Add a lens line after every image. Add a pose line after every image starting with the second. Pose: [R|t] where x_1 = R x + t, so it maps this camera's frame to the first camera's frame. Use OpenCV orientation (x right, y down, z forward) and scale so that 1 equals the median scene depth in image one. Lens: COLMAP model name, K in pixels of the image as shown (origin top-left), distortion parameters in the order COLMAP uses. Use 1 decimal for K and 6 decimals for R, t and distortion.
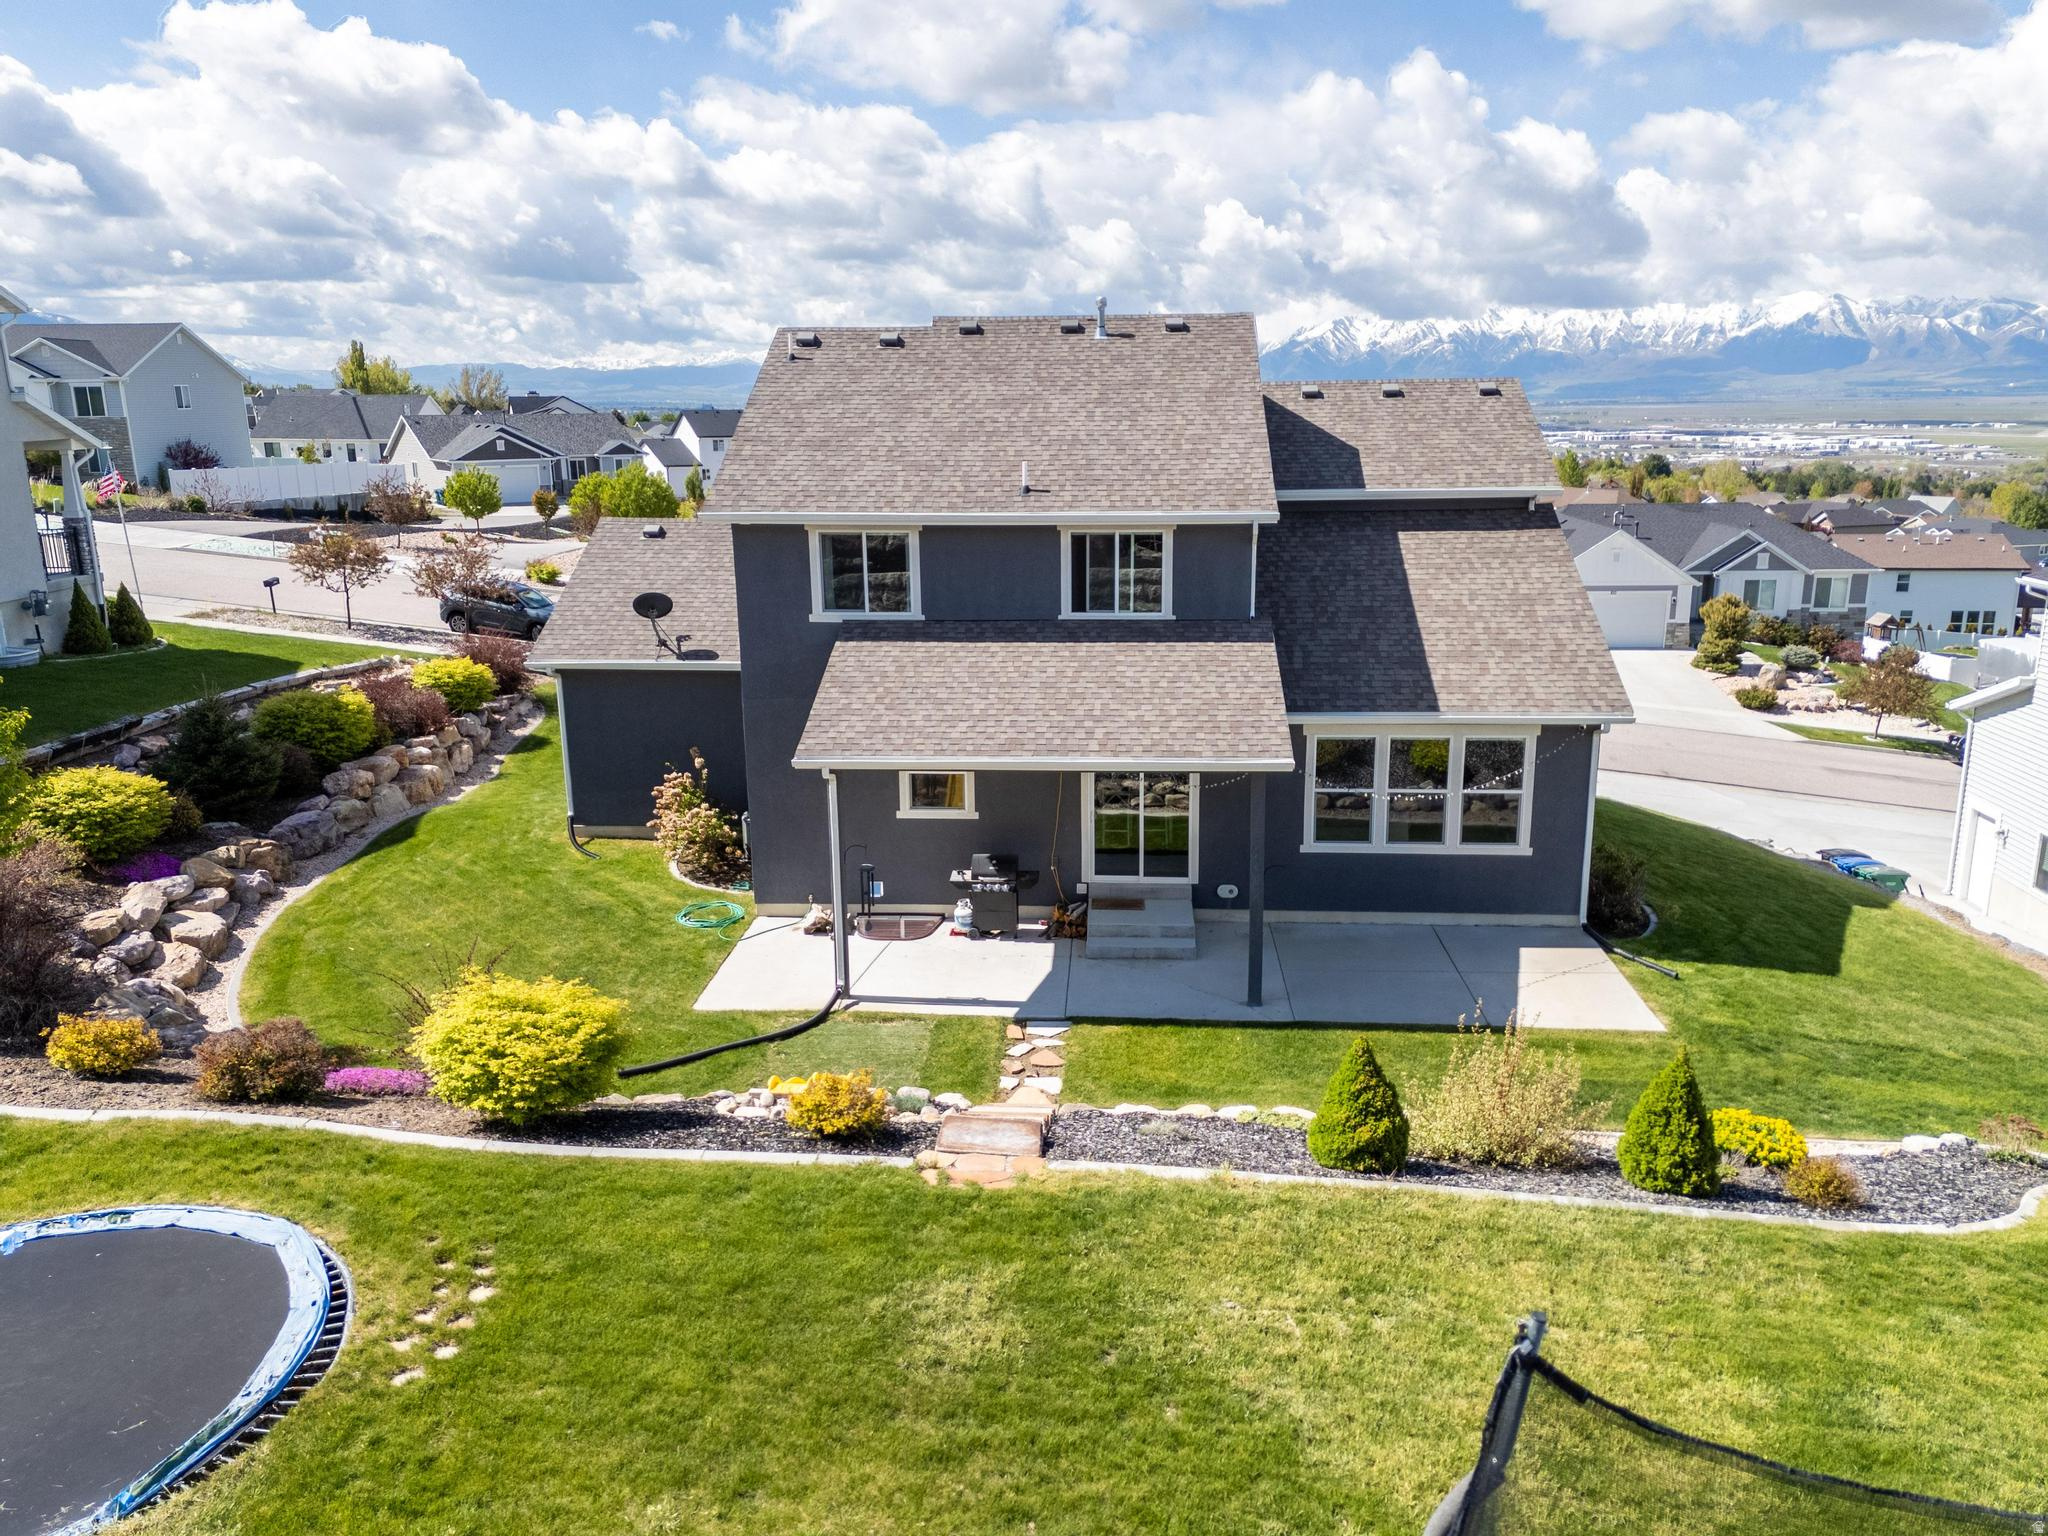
lens RADIAL K [[1498.8, 0, 1040.5], [0, 1498.8, 775.2], [0, 0, 1]] dist [0.093674, -0.088747]
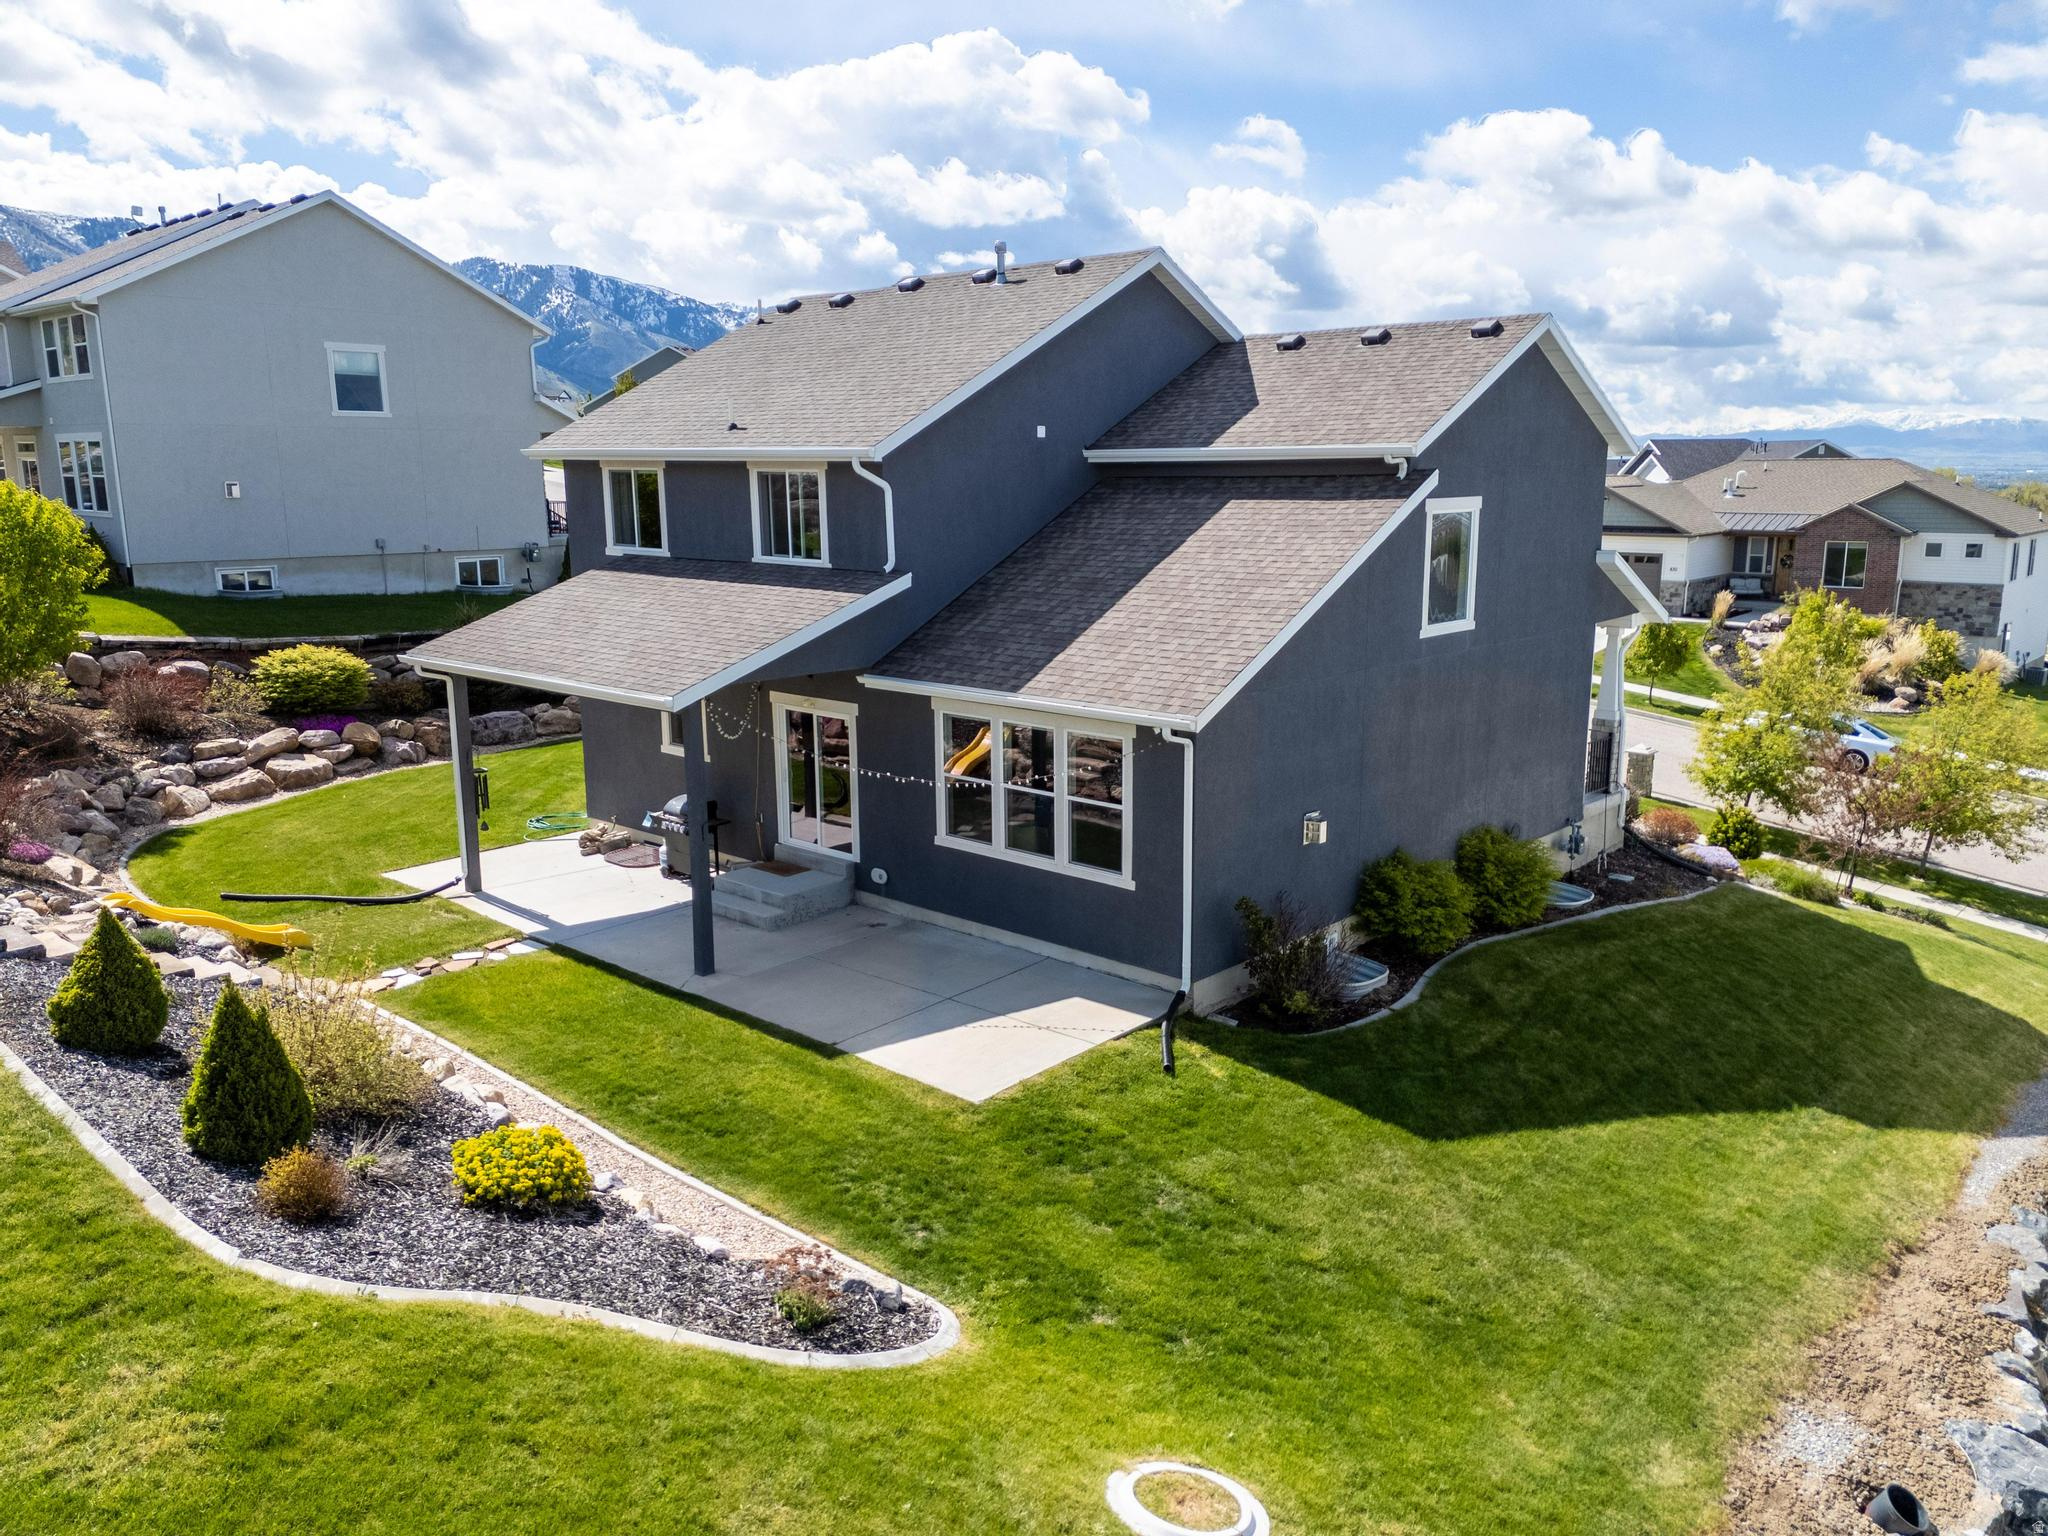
lens RADIAL K [[1498.8, 0, 1040.5], [0, 1498.8, 775.2], [0, 0, 1]] dist [0.093674, -0.088747]
pose [[0.784097, 0.131374, -0.606575, 0.767152], [-0.156075, 0.987670, 0.012161, -0.008632], [0.600694, 0.085136, 0.794933, 0.350219]]
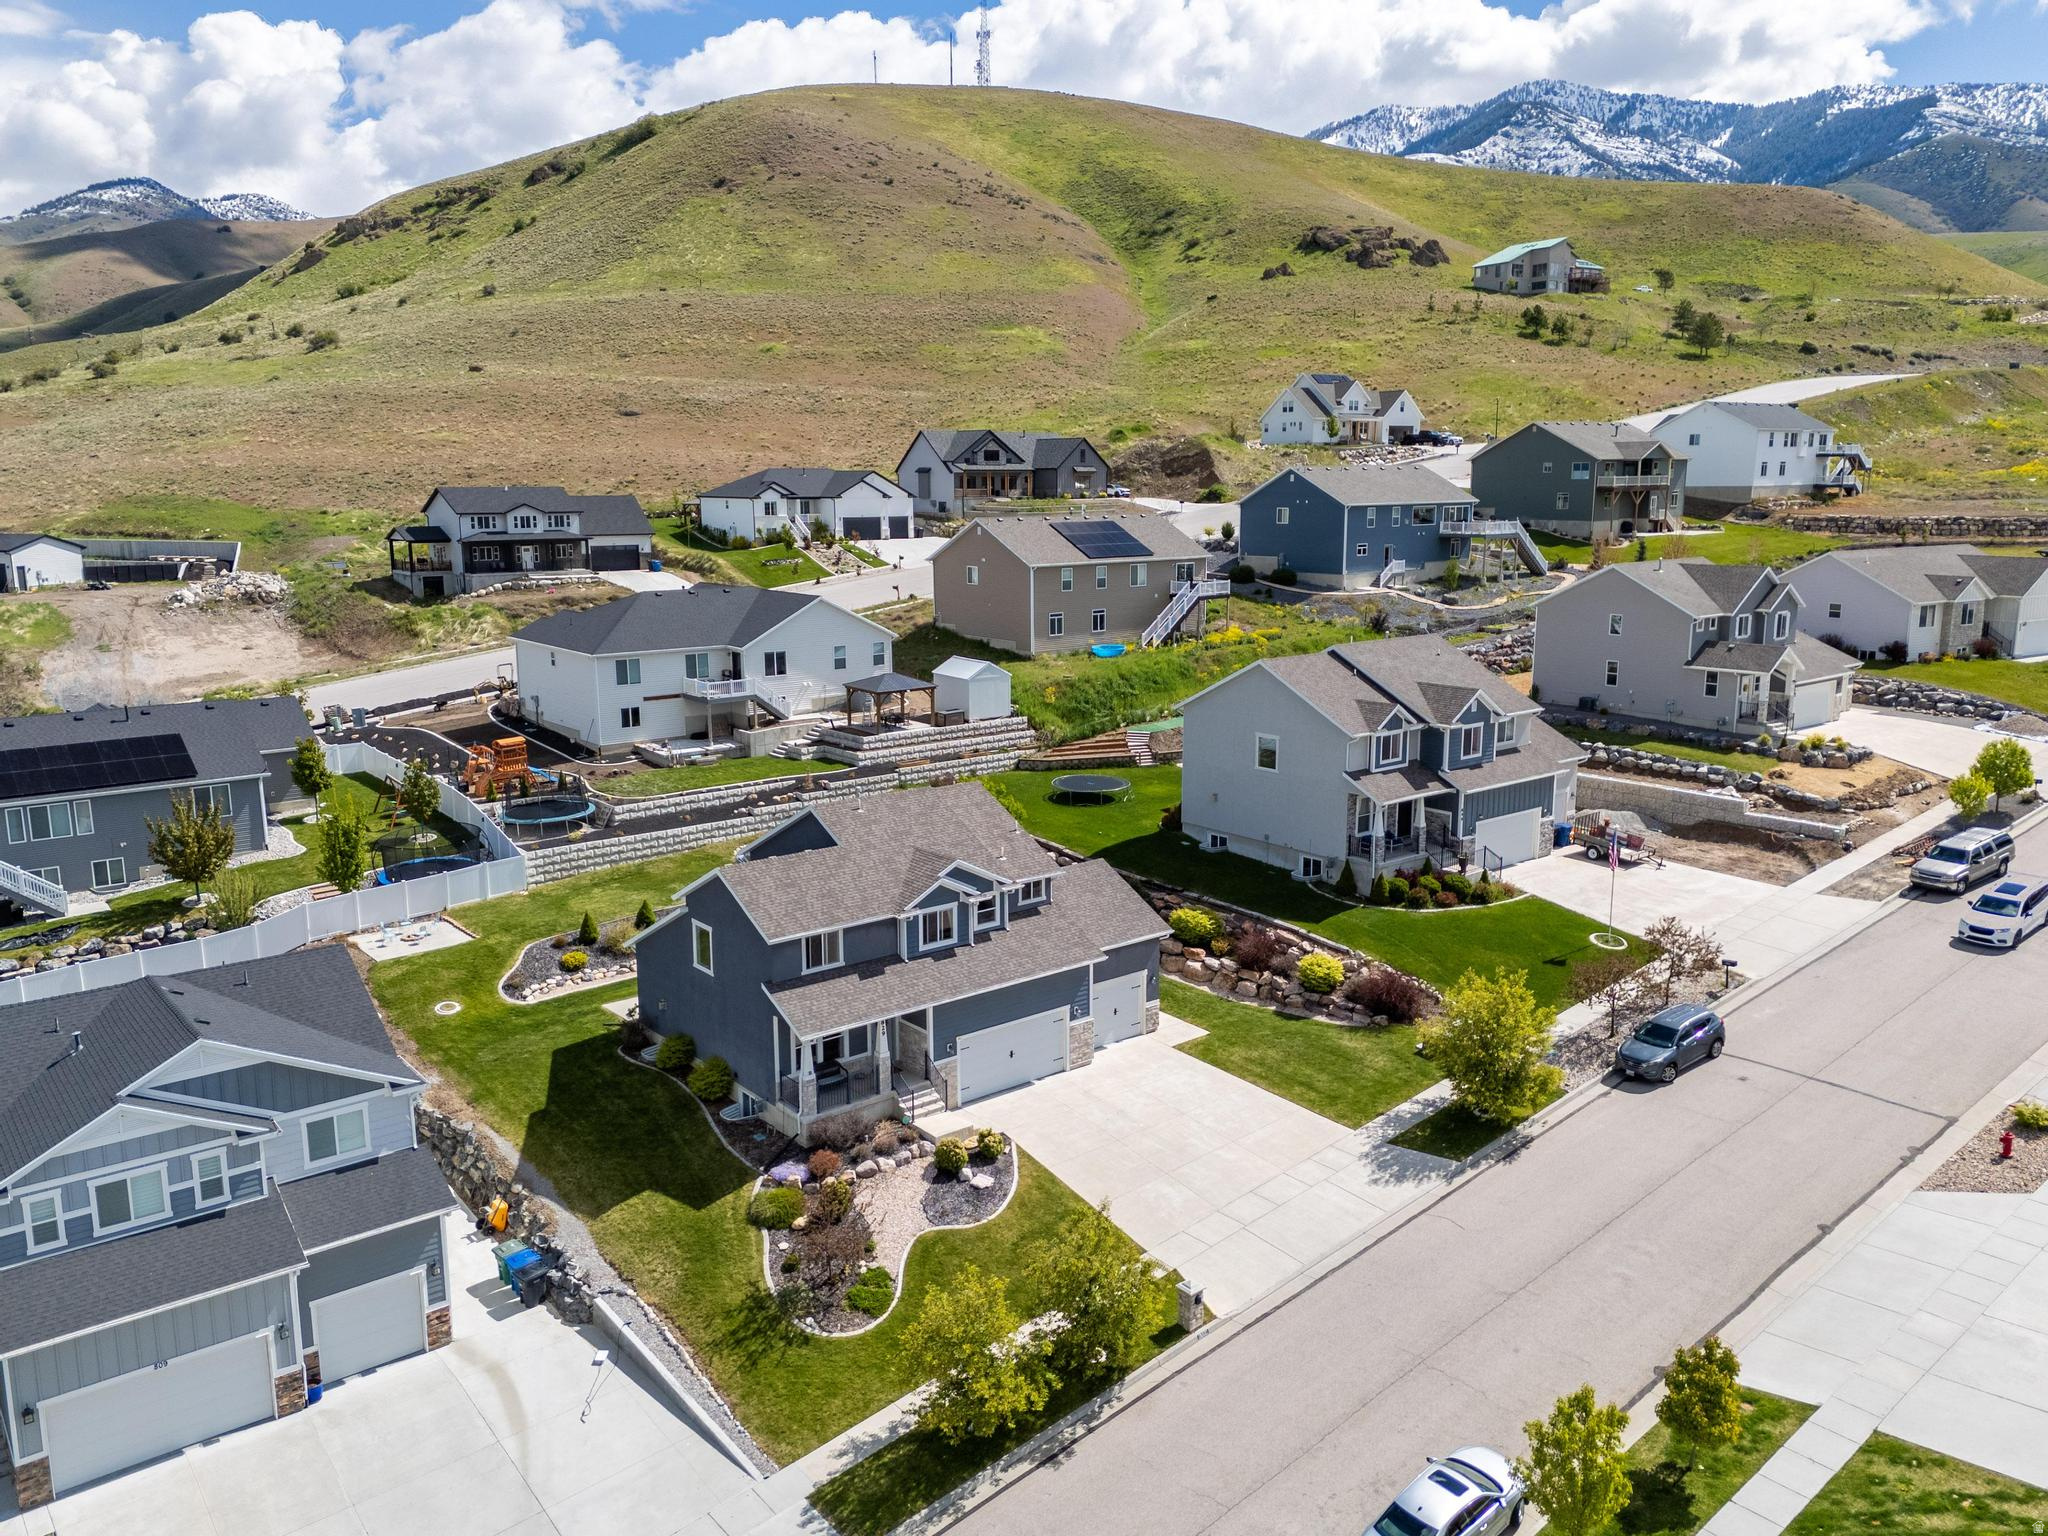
lens RADIAL K [[1498.8, 0, 1040.5], [0, 1498.8, 775.2], [0, 0, 1]] dist [0.093674, -0.088747]
pose [[-0.726627, 0.141254, -0.672355, 1.608352], [-0.158856, 0.917573, 0.364450, -1.411411], [0.668415, 0.371627, -0.644295, 3.089696]]
